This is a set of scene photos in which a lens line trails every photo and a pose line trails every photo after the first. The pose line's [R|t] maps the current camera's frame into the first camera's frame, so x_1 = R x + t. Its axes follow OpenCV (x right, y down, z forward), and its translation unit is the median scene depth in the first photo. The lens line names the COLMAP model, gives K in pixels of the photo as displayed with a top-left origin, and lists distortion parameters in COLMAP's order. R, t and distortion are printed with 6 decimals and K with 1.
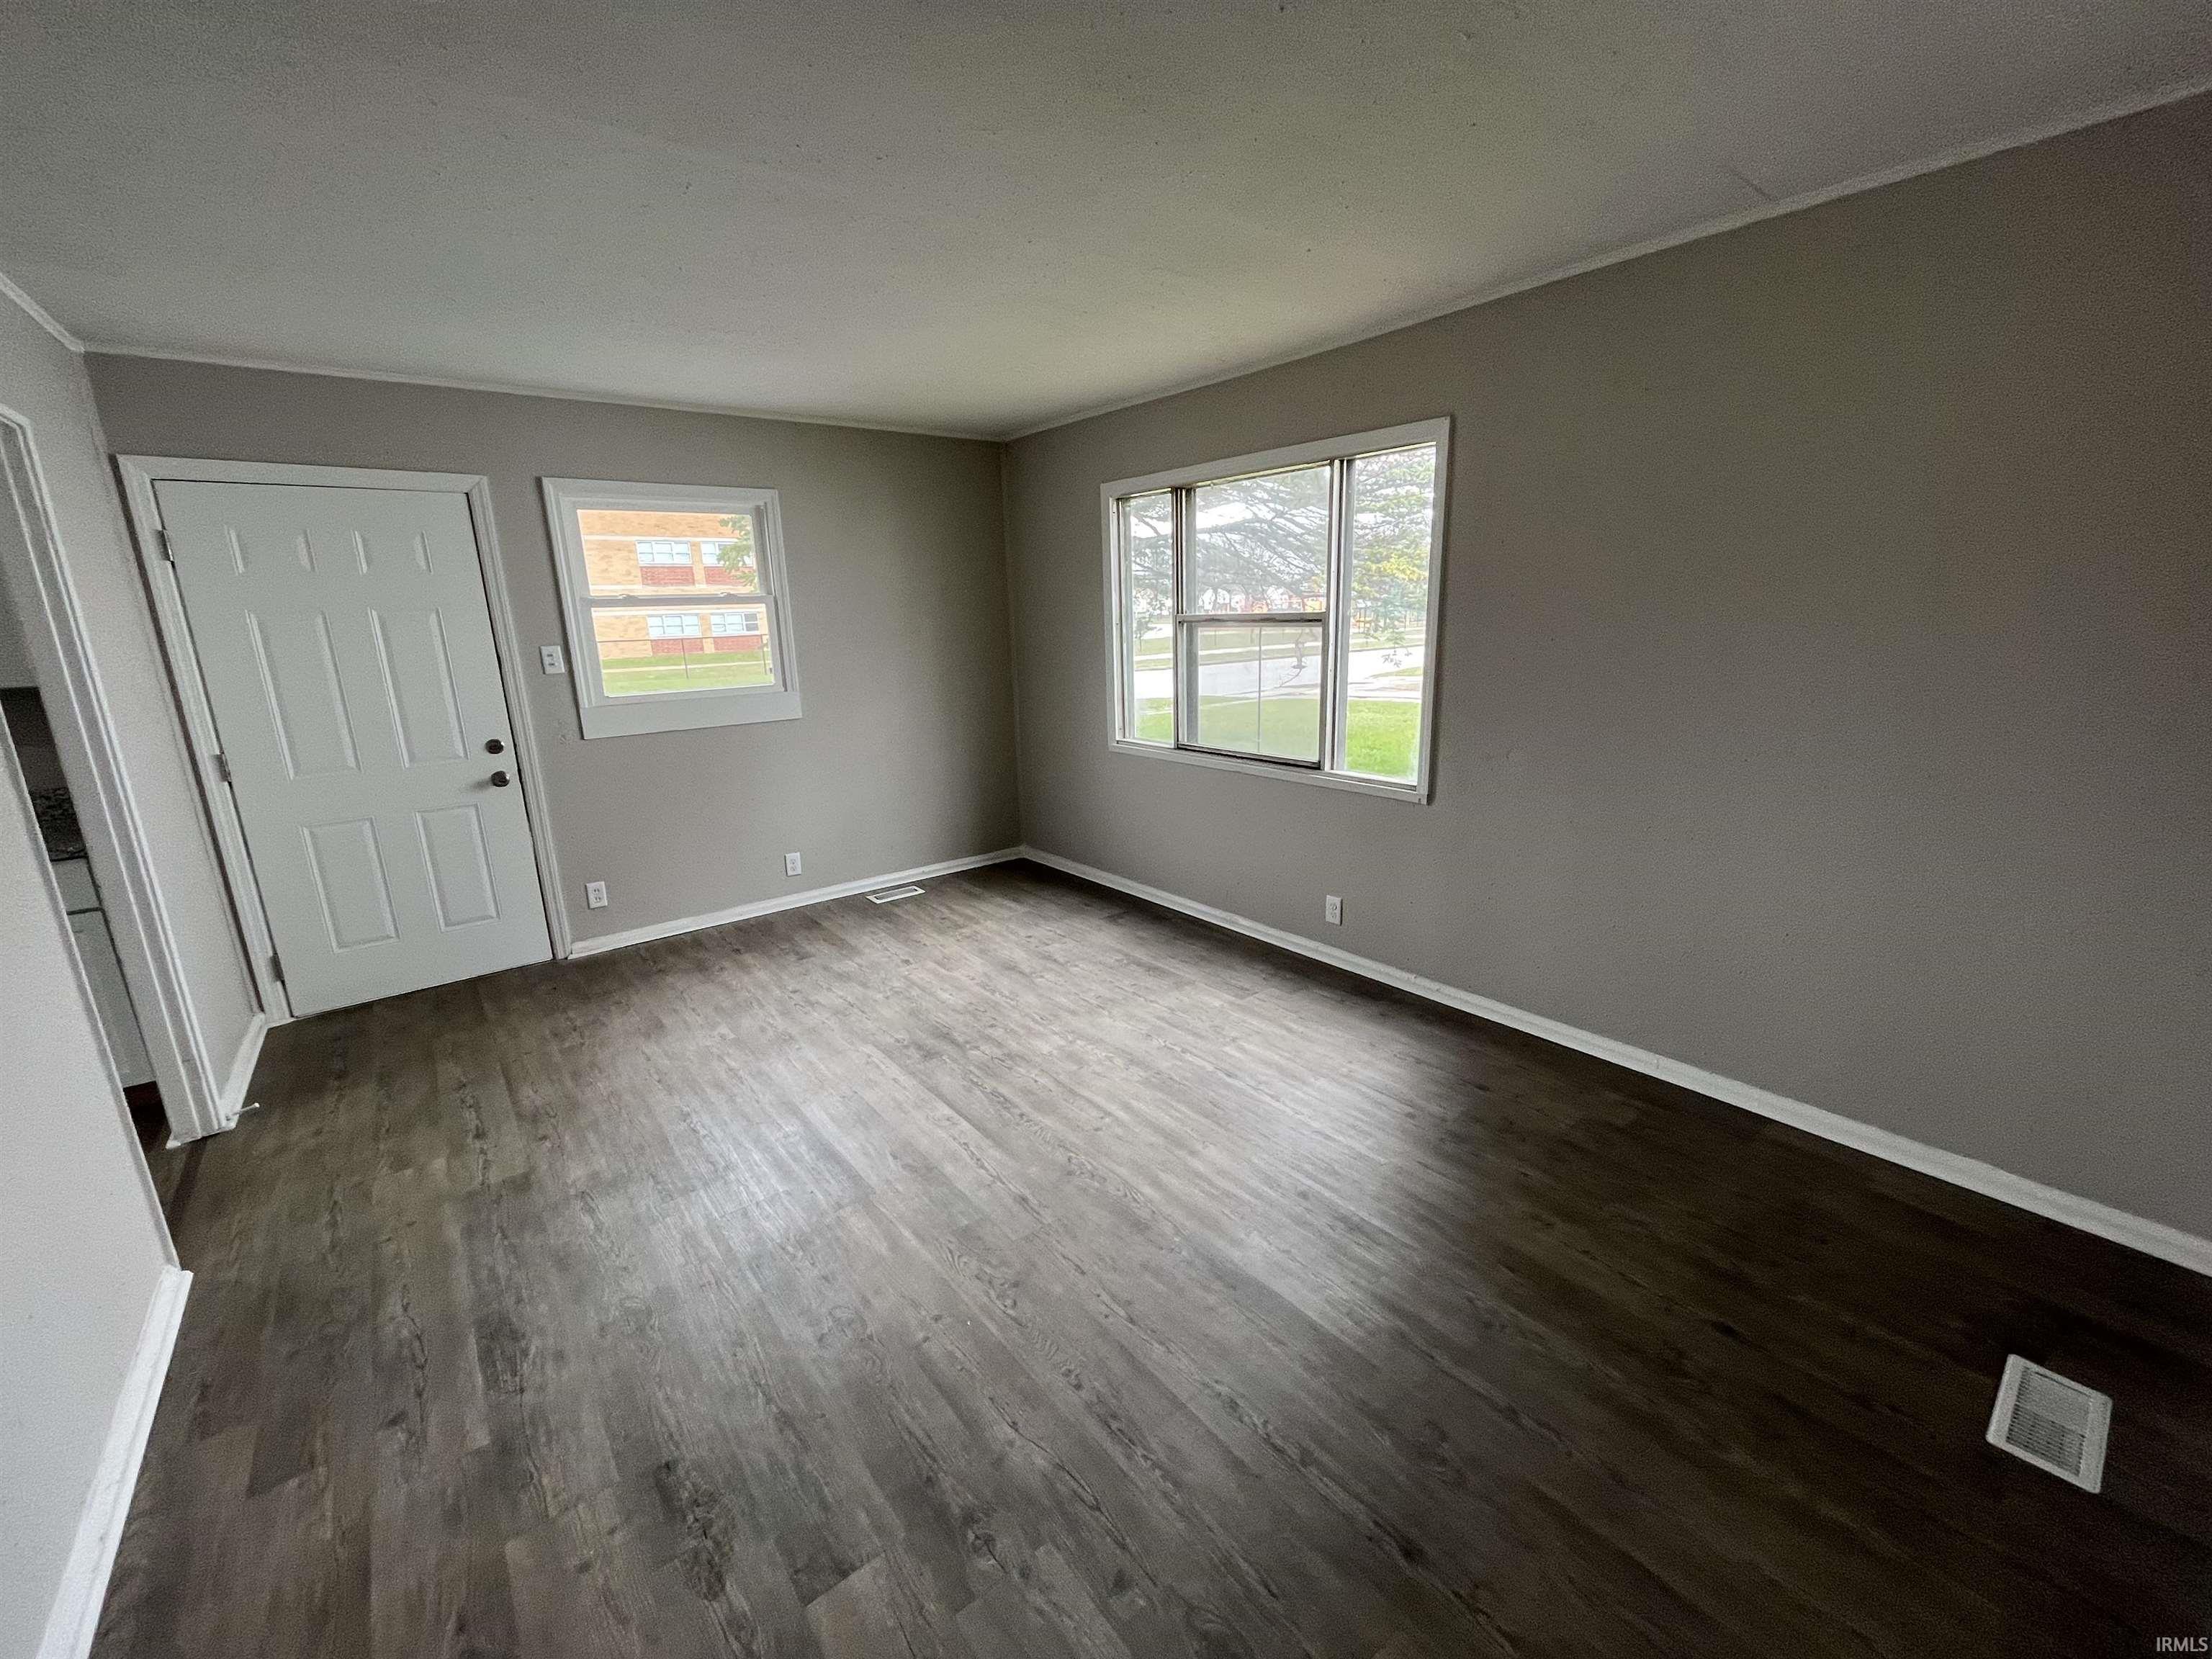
lens RADIAL K [[892.2, 0, 1102.2], [0, 892.2, 827.5], [0, 0, 1]] dist [-0.004609, -0.000540]
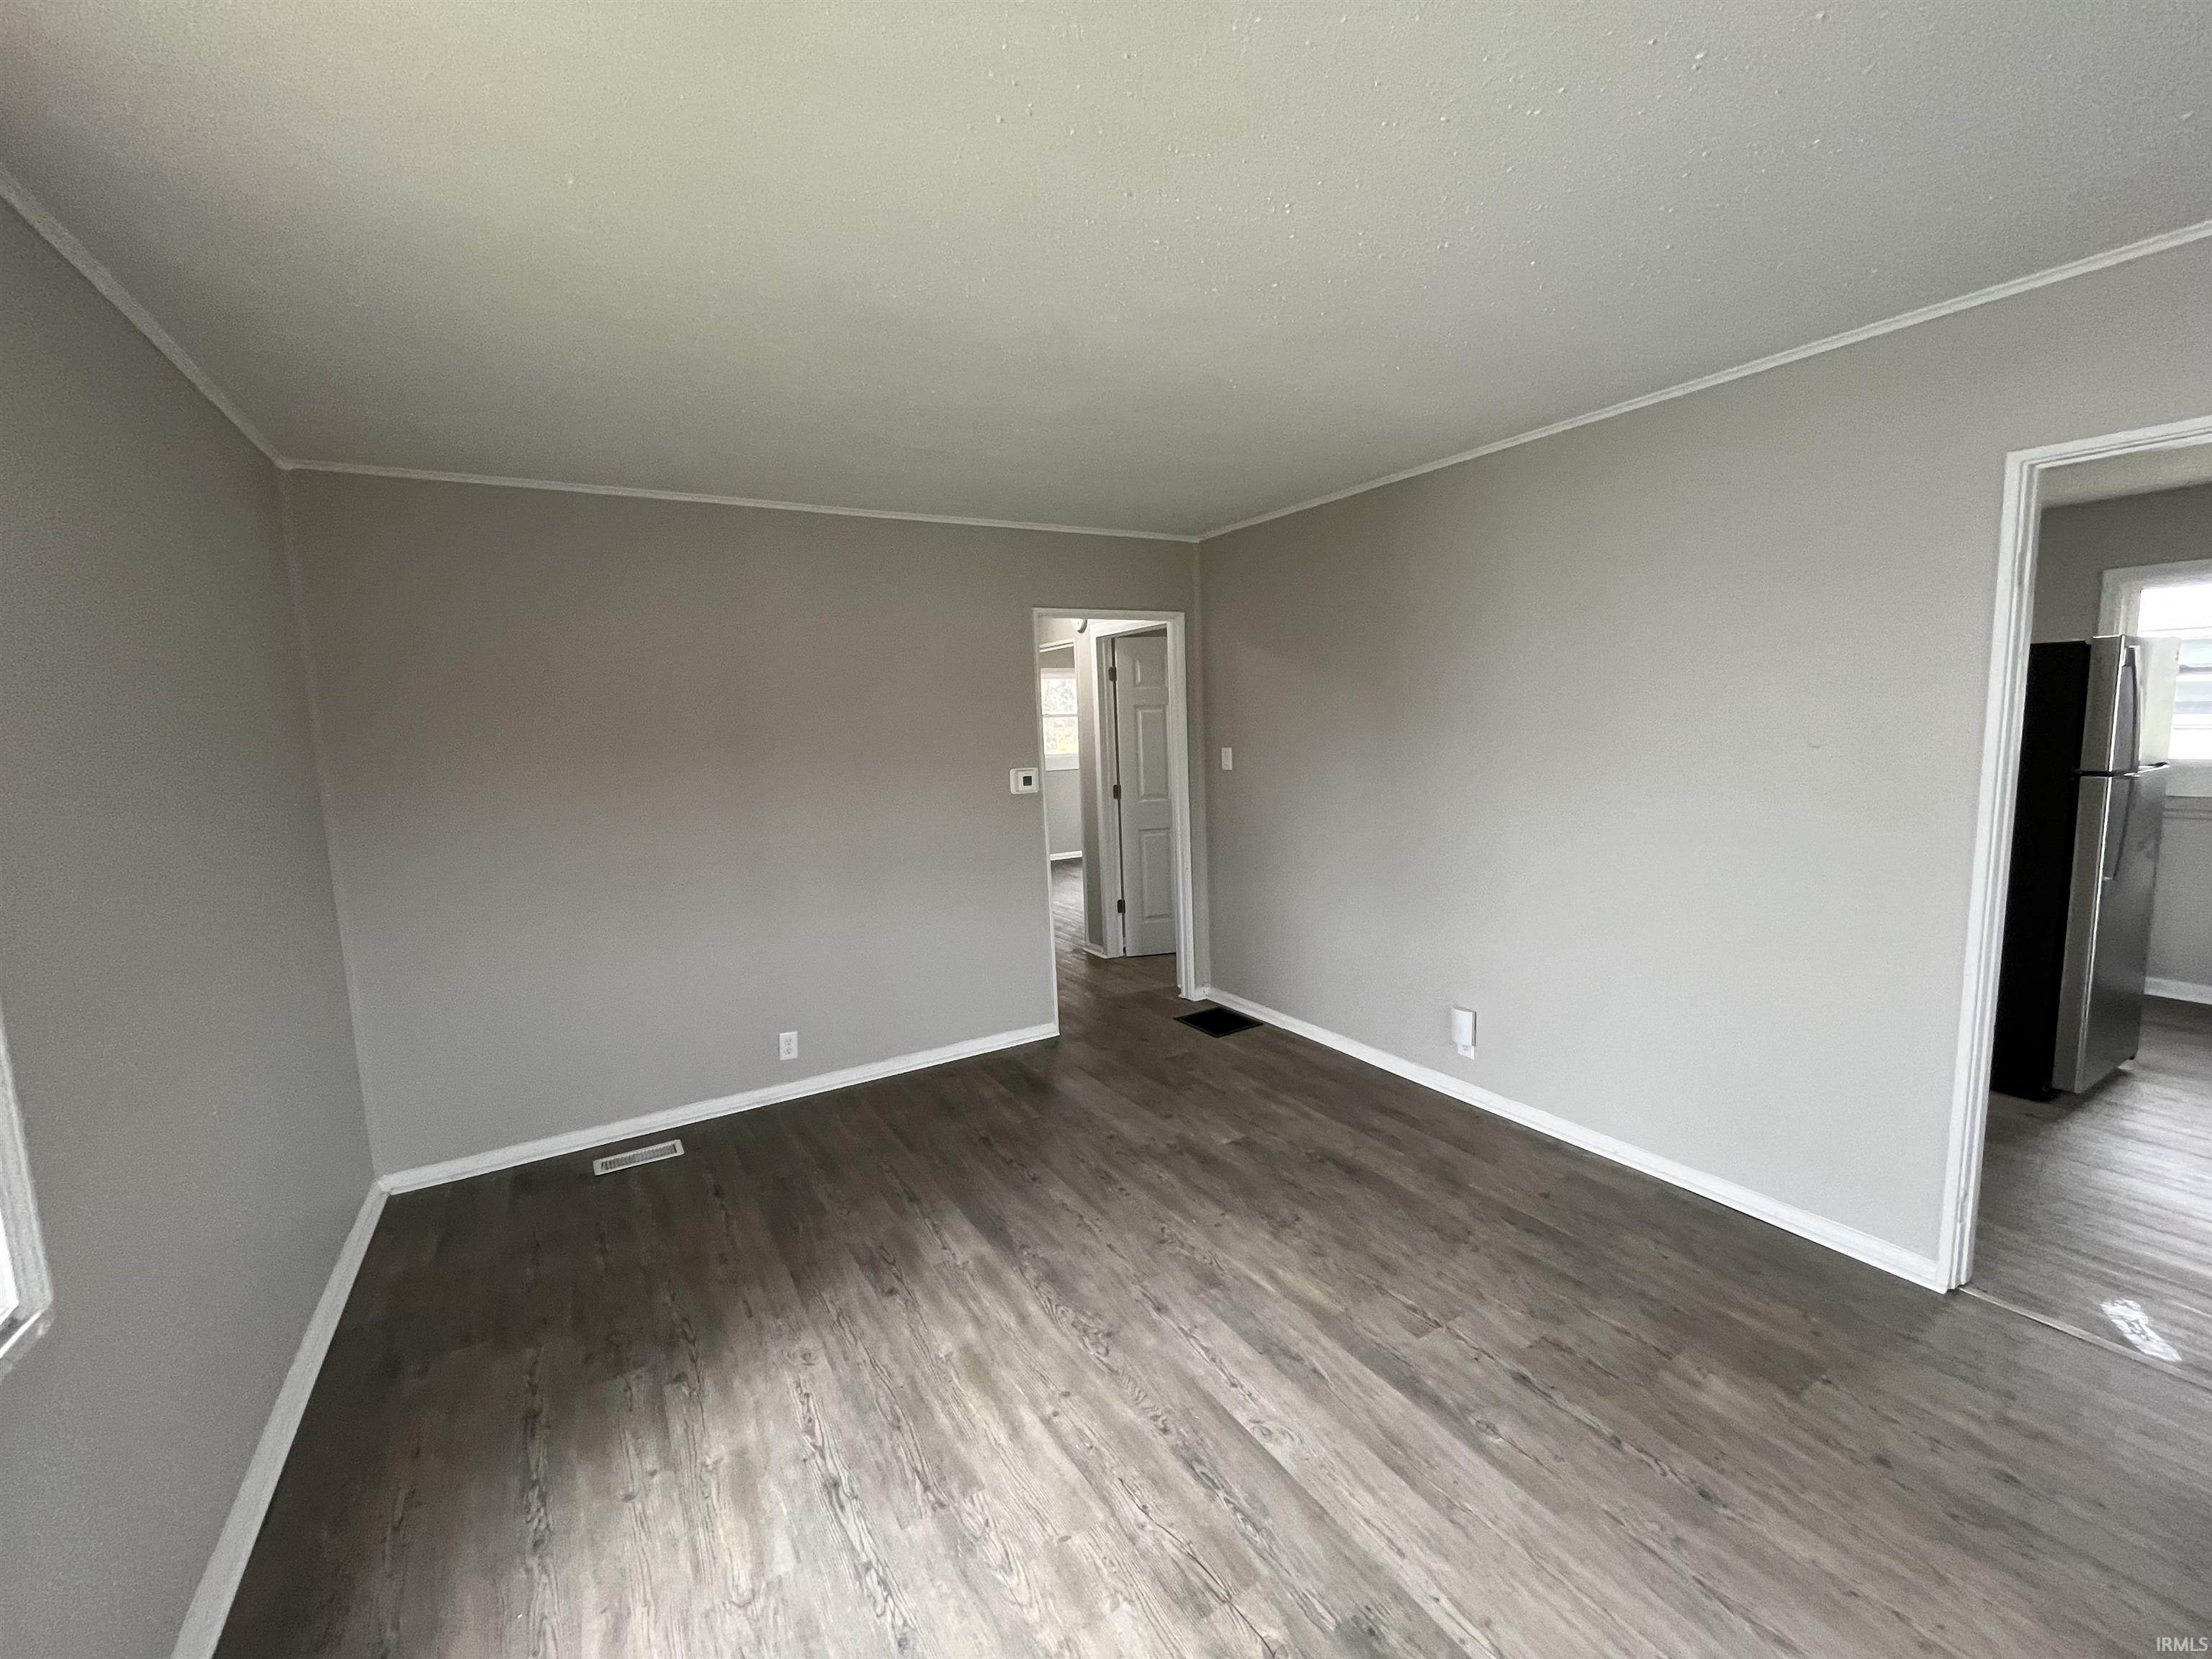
lens RADIAL K [[892.2, 0, 1095.5], [0, 892.2, 827.1], [0, 0, 1]] dist [-0.004609, -0.000540]
pose [[-0.988704, 0.048464, 0.141826, -0.176988], [0.094996, 0.934563, 0.342881, -0.415962], [-0.115928, 0.352481, -0.928611, 1.659941]]
